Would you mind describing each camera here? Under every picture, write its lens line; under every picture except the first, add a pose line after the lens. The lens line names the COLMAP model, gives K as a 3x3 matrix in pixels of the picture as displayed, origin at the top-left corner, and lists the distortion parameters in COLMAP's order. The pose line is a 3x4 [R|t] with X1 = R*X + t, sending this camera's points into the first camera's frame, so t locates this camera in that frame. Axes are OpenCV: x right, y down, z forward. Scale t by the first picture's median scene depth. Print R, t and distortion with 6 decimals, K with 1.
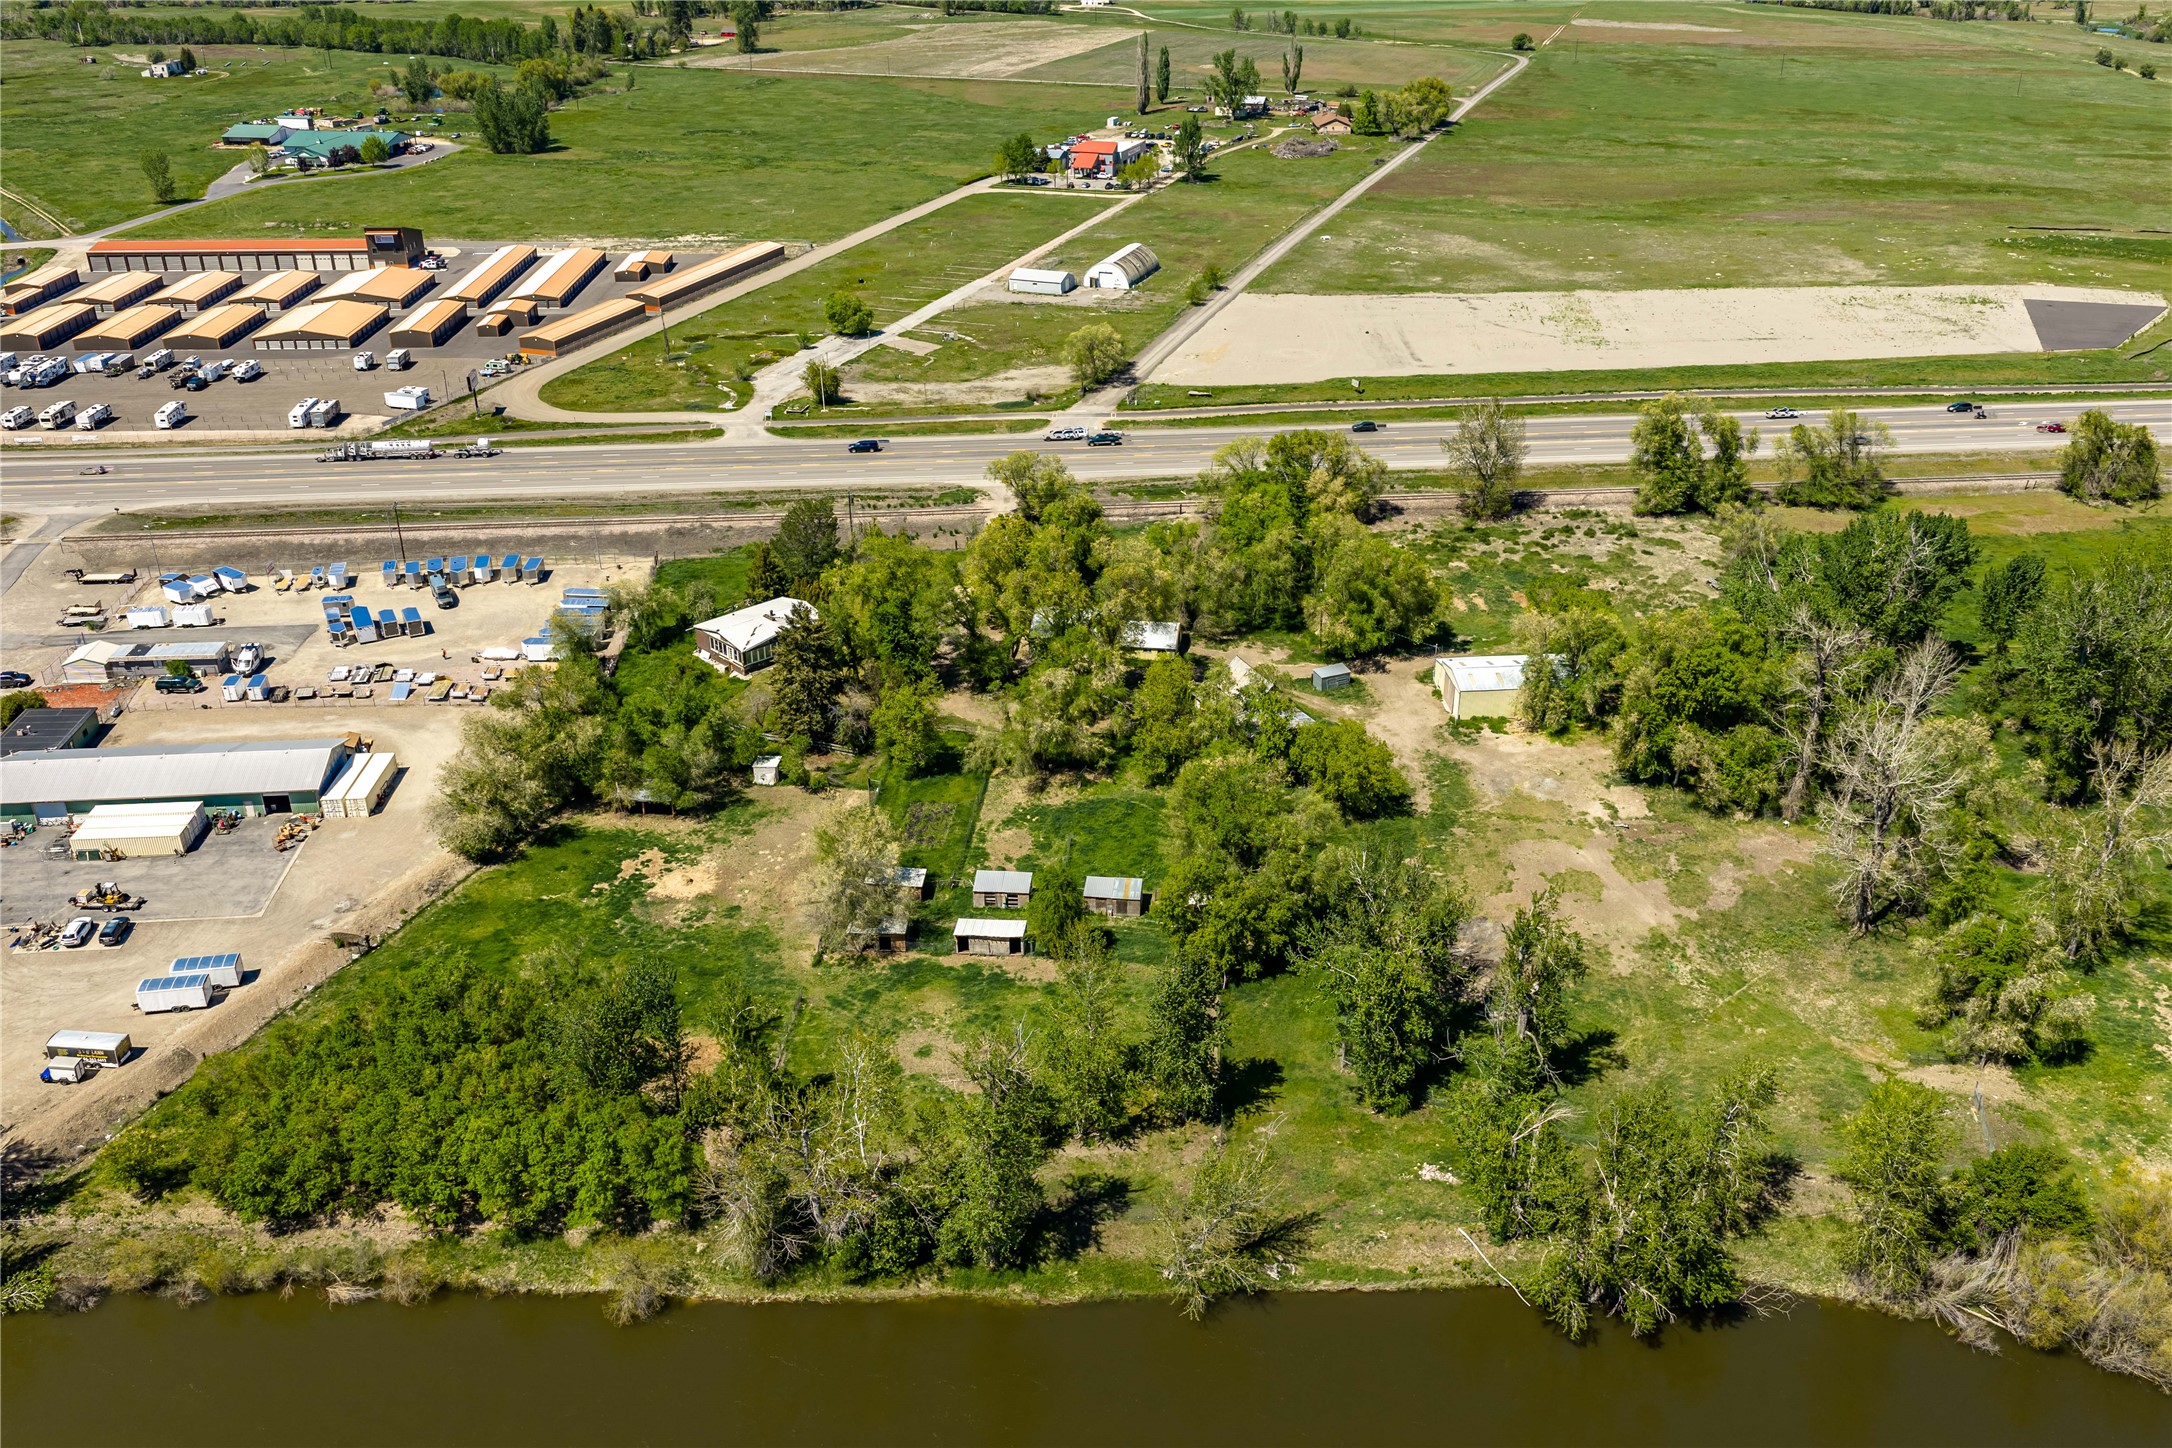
lens RADIAL K [[1838.8, 0, 1090.3], [0, 1838.8, 719.4], [0, 0, 1]] dist [0.023743, -0.031906]
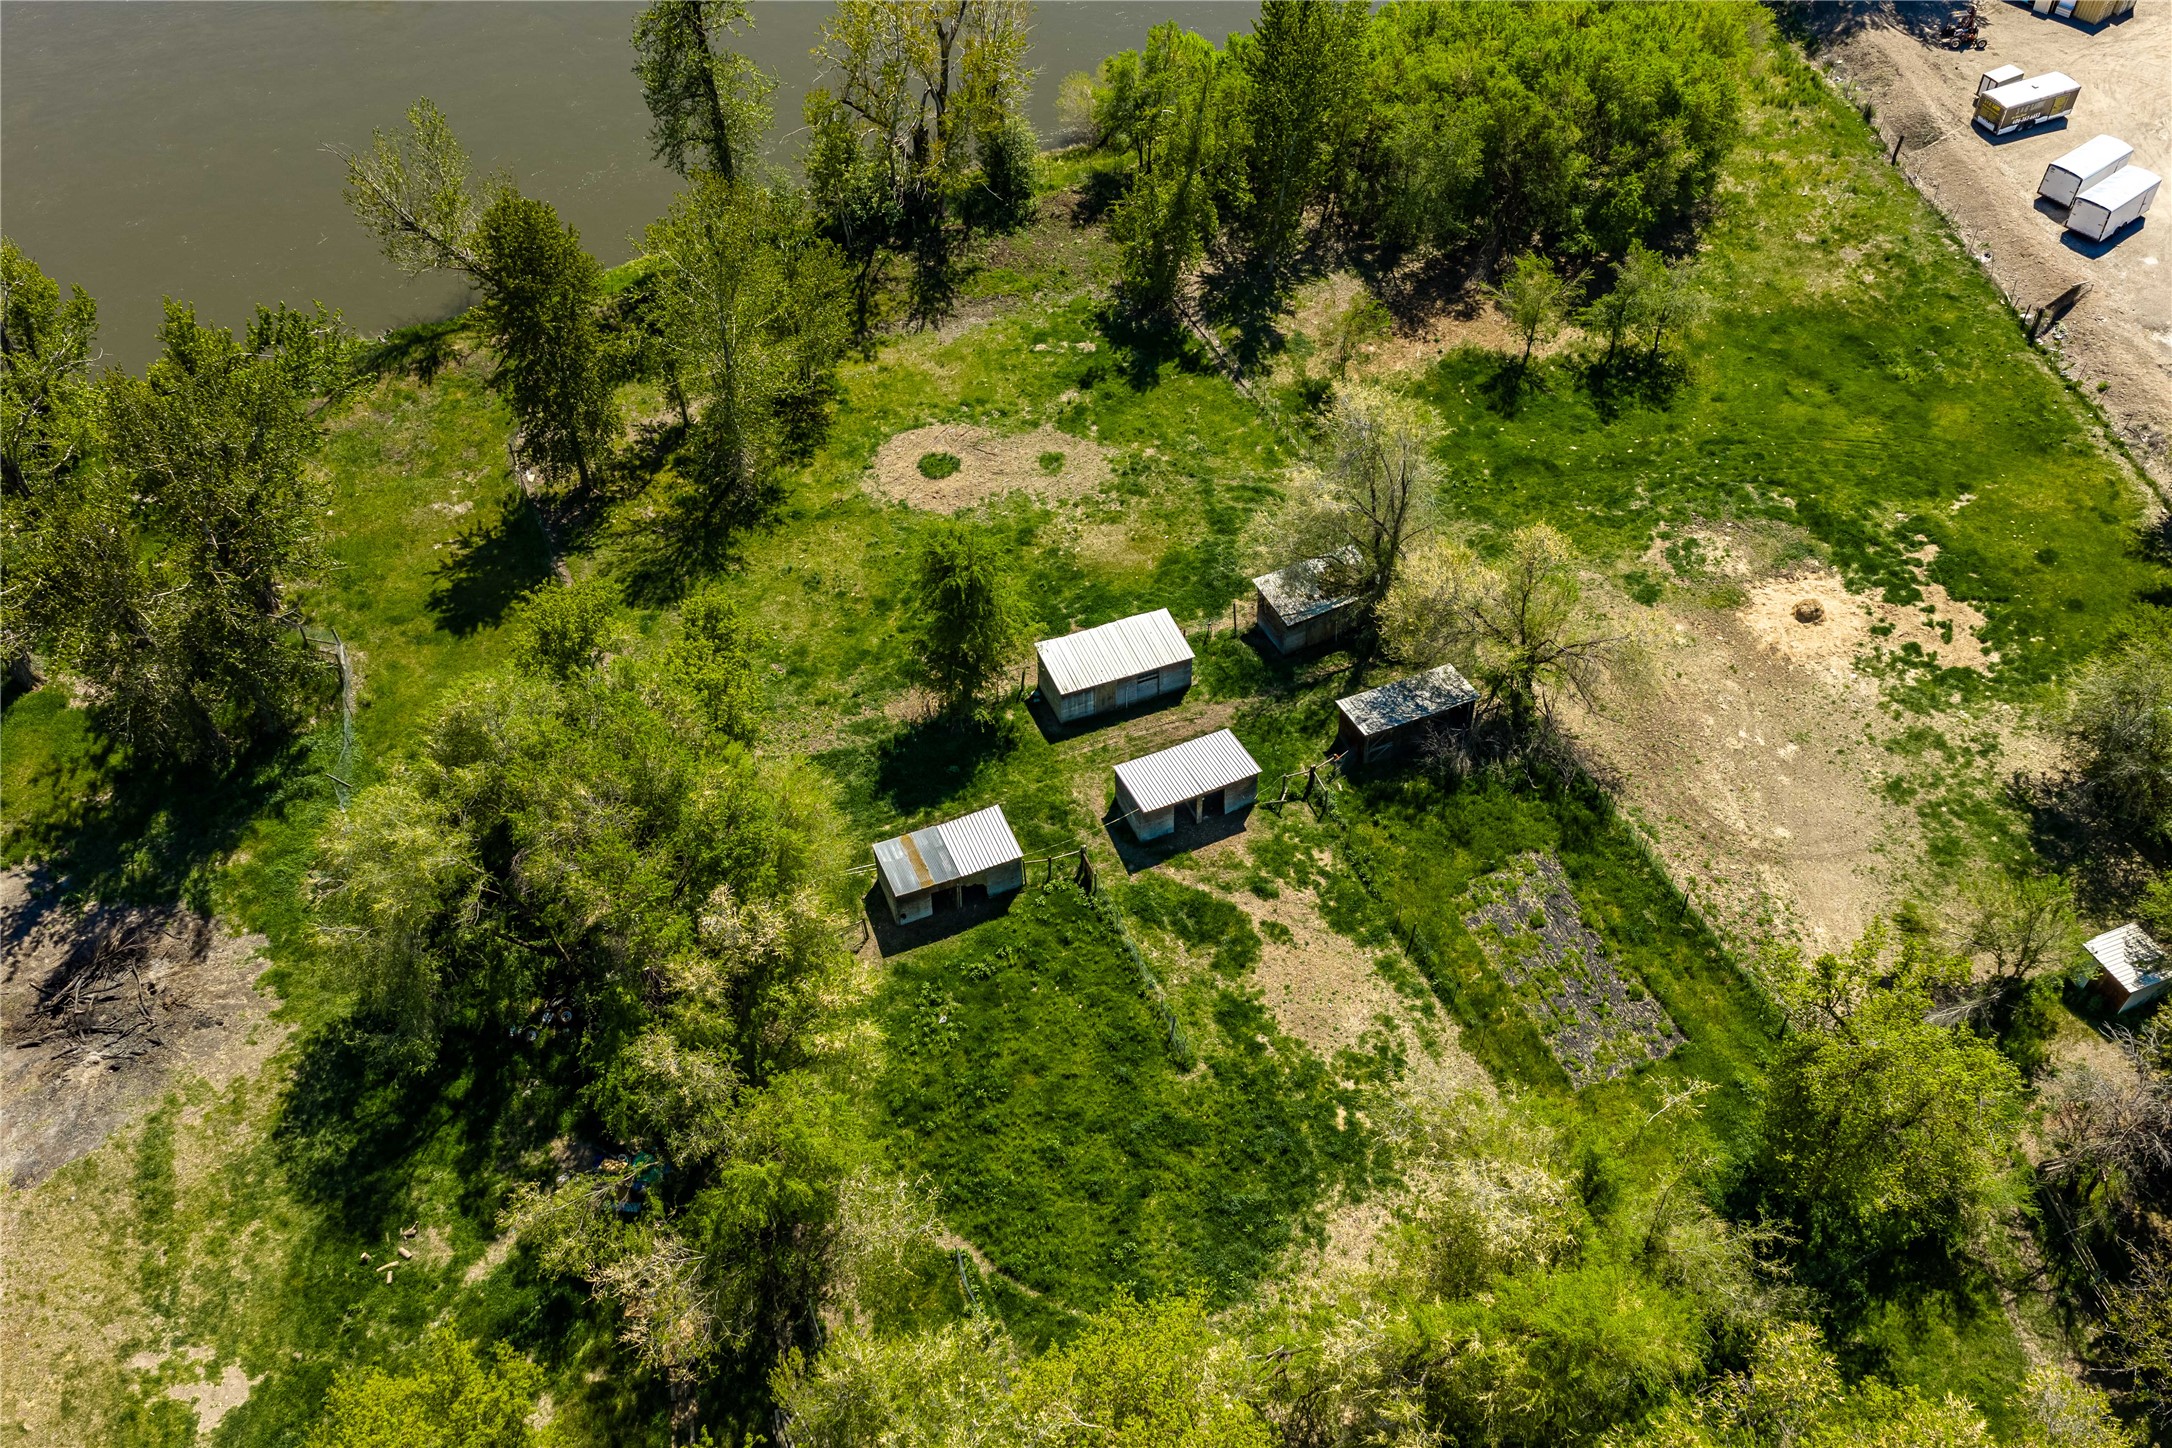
lens RADIAL K [[1838.8, 0, 1085.8], [0, 1838.8, 731.4], [0, 0, 1]] dist [0.023743, -0.031906]
pose [[-0.882230, 0.345924, -0.319384, 0.070730], [-0.202494, 0.333629, 0.920699, -0.201836], [0.425048, 0.876942, -0.224290, 0.709559]]
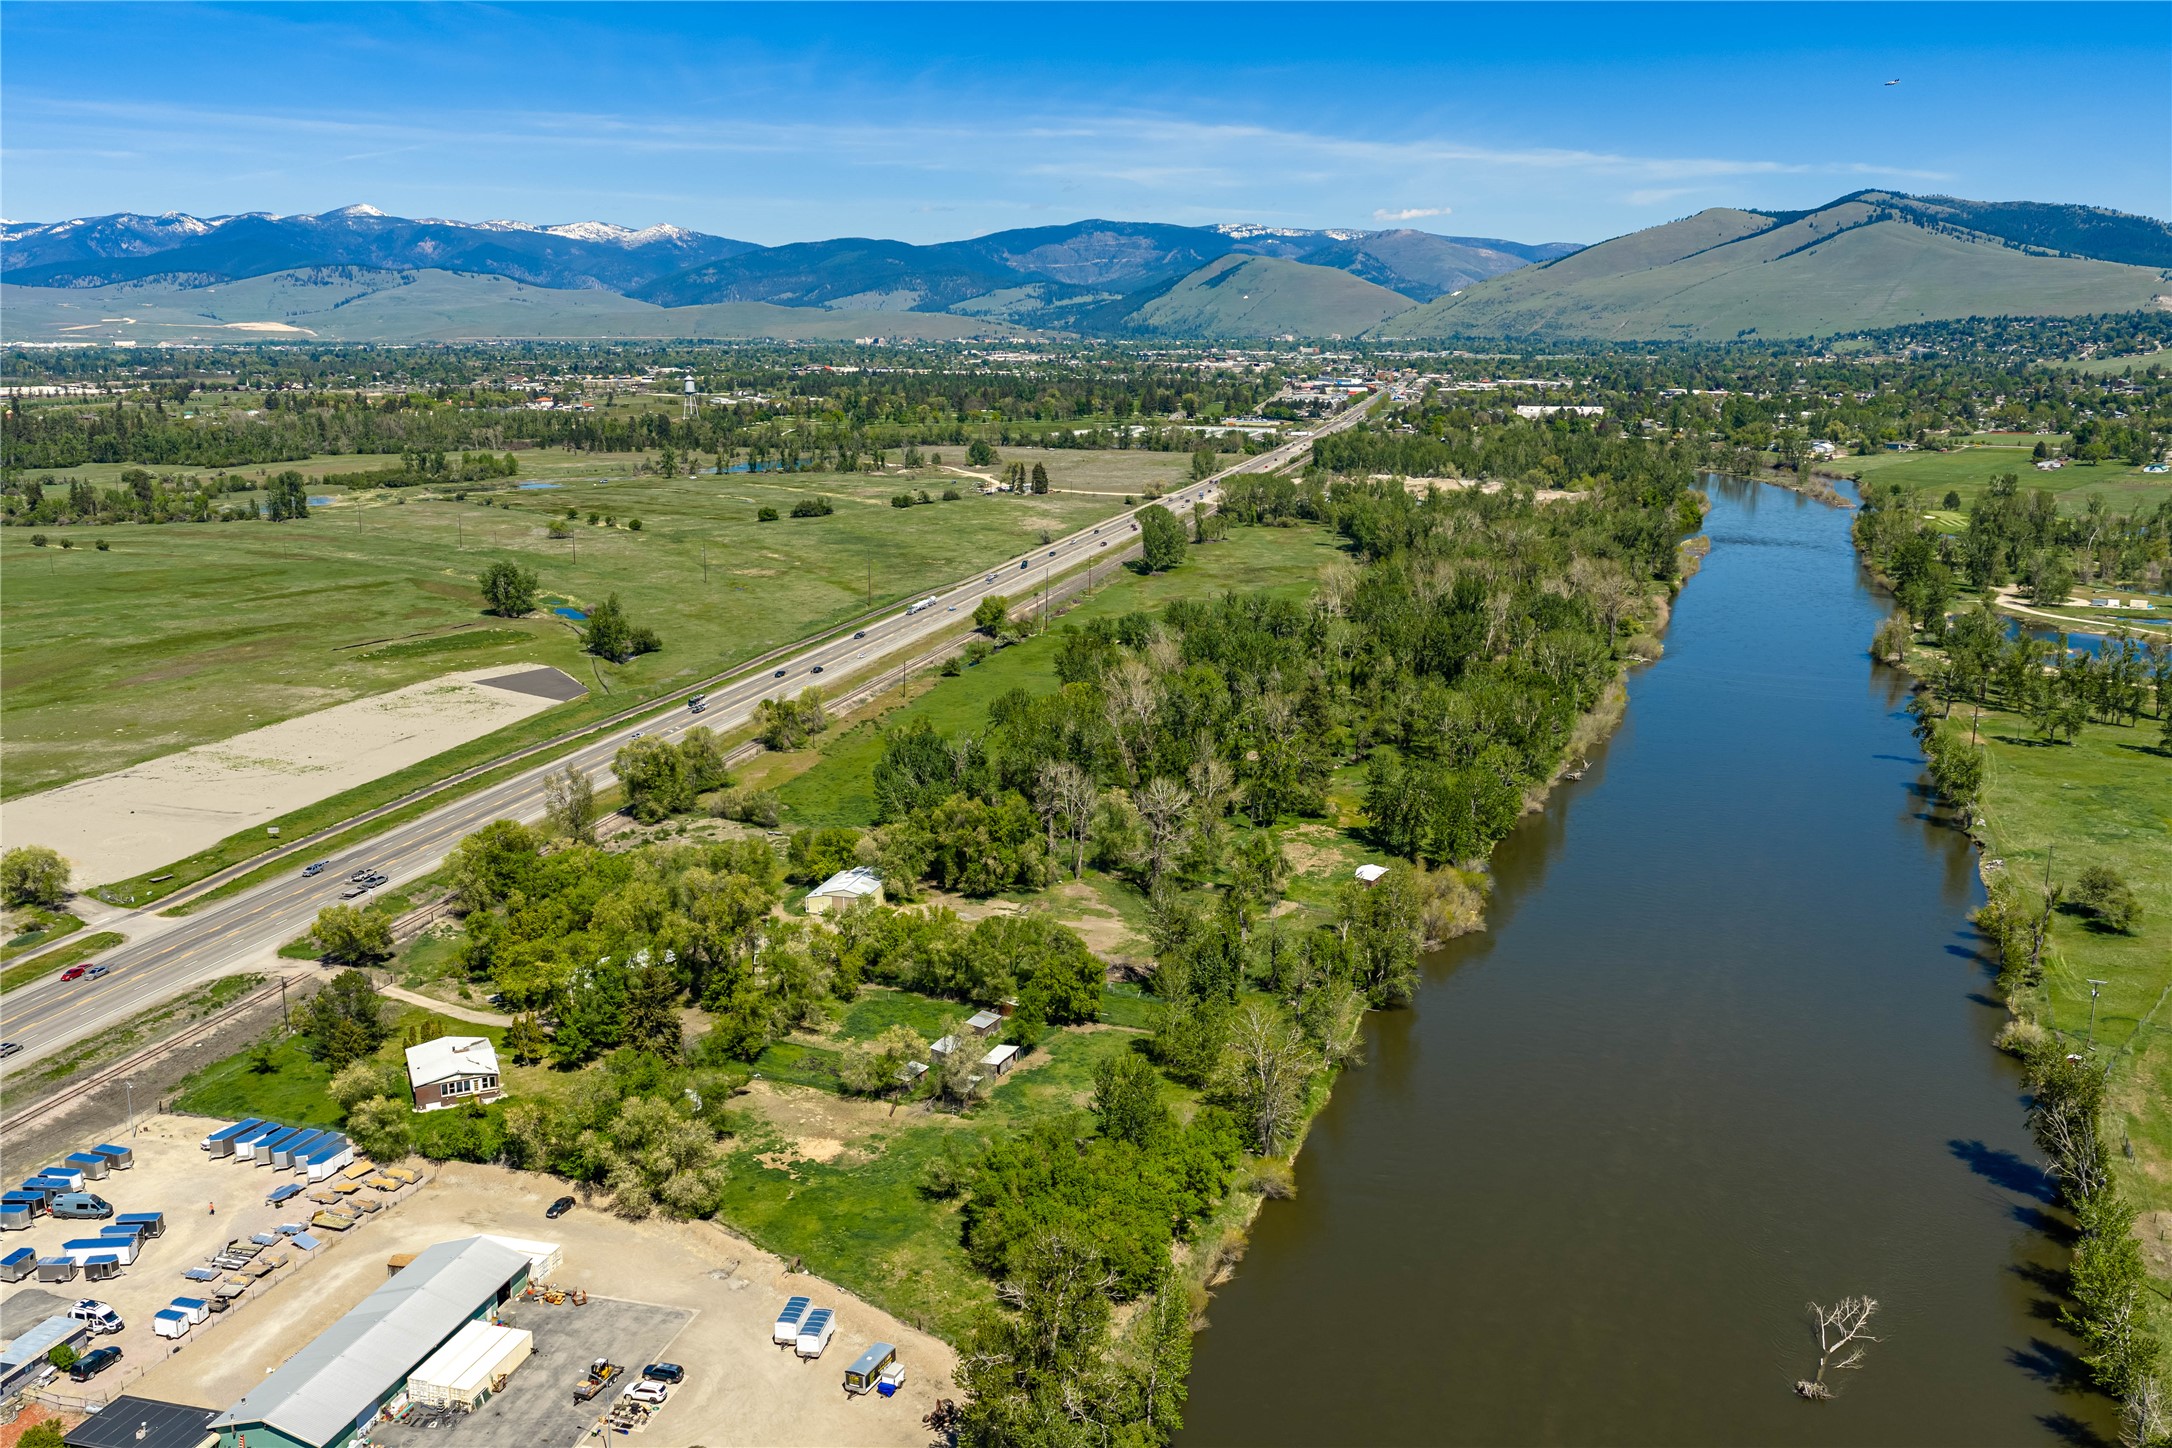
lens RADIAL K [[1838.8, 0, 1084.5], [0, 1838.8, 725.1], [0, 0, 1]] dist [0.023743, -0.031906]
pose [[0.331673, -0.197748, 0.922437, -0.855169], [0.416124, 0.908190, 0.045071, -0.106003], [-0.846661, 0.368899, 0.383509, 0.170652]]
